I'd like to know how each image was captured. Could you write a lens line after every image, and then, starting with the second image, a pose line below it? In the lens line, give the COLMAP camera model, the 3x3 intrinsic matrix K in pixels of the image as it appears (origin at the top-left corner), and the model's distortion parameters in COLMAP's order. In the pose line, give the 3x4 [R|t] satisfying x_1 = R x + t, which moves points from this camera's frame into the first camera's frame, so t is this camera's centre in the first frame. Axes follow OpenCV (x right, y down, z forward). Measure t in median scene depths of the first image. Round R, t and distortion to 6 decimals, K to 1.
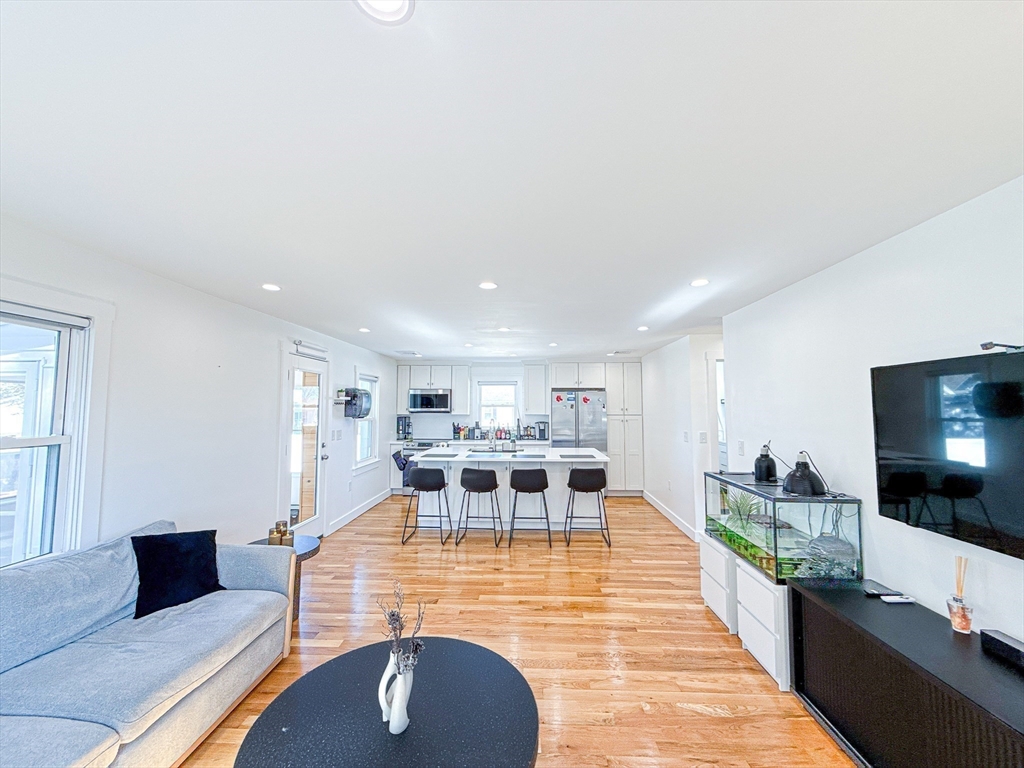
lens RADIAL K [[406.7, 0, 514.0], [0, 406.7, 382.2], [0, 0, 1]] dist [0.000217, 0.000564]
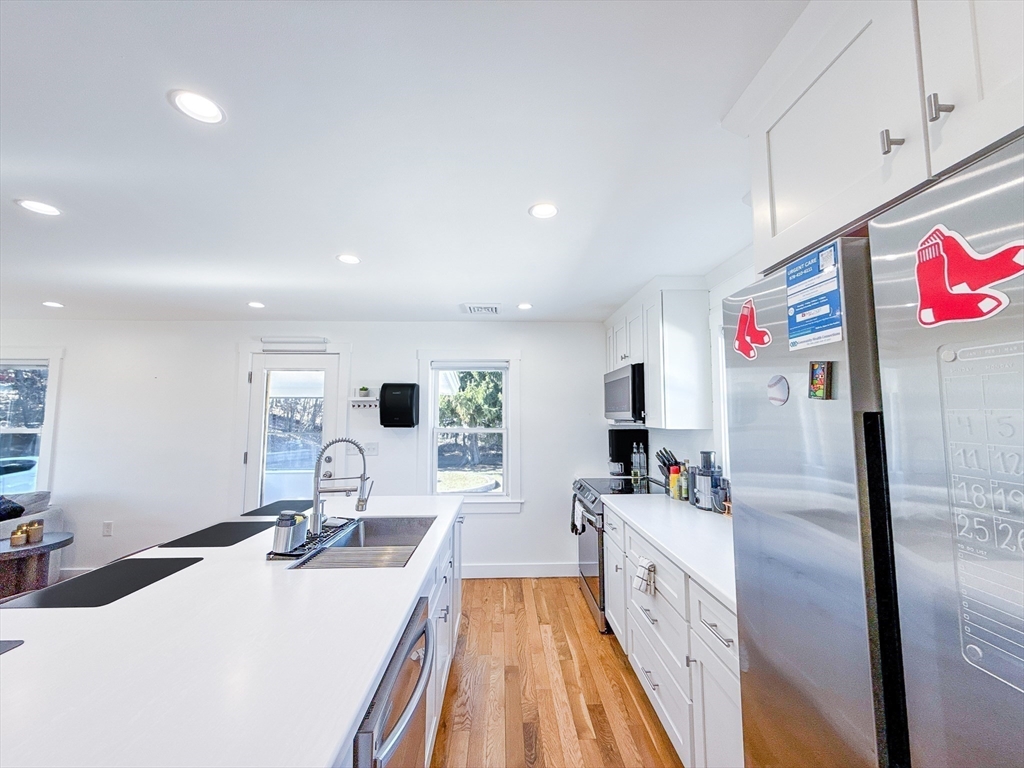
lens RADIAL K [[406.7, 0, 514.8], [0, 406.7, 385.0], [0, 0, 1]] dist [0.000217, 0.000564]
pose [[0.086412, -0.077811, -0.993216, 0.225400], [0.067338, 0.995122, -0.072102, 0.058602], [0.993981, -0.060651, 0.091230, 0.837745]]
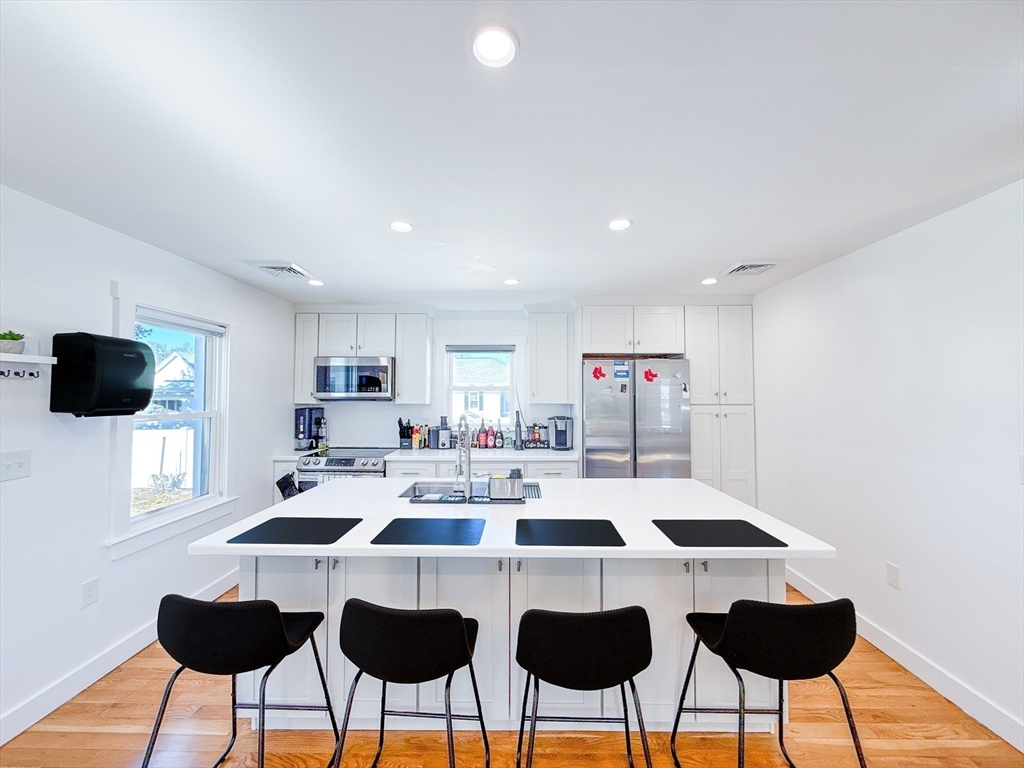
lens RADIAL K [[406.7, 0, 514.0], [0, 406.7, 387.5], [0, 0, 1]] dist [0.000217, 0.000564]
pose [[0.999494, 0.000123, 0.031803, -0.012132], [-0.001538, 0.999009, 0.044480, 0.033093], [-0.031766, -0.044507, 0.998504, 0.450454]]
